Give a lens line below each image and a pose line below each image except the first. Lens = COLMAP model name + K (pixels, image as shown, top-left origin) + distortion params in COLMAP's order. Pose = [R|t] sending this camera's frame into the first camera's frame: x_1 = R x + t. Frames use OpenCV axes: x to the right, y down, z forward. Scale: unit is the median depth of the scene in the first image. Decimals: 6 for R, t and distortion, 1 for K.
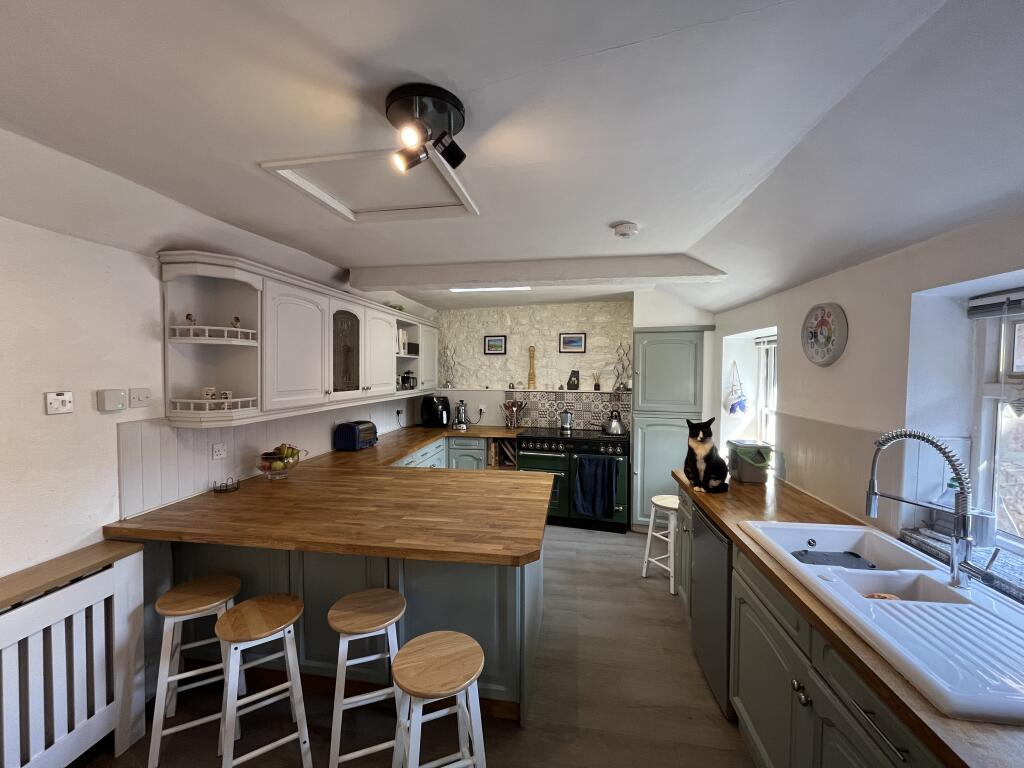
lens RADIAL K [[411.1, 0, 510.0], [0, 411.1, 385.8], [0, 0, 1]] dist [-0.003456, -0.000208]
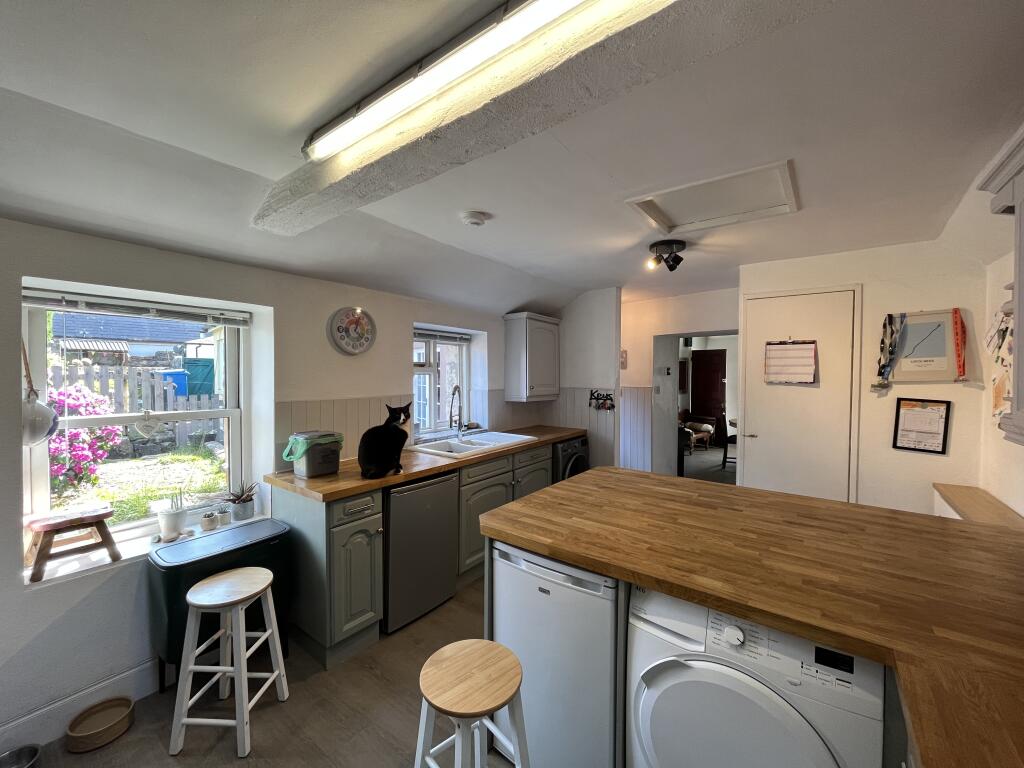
lens RADIAL K [[411.1, 0, 508.9], [0, 411.1, 383.6], [0, 0, 1]] dist [-0.003456, -0.000208]
pose [[-0.886022, -0.015378, 0.463388, -0.284688], [0.007045, 0.998888, 0.046620, -0.014929], [-0.463589, 0.044570, -0.884928, 1.944805]]
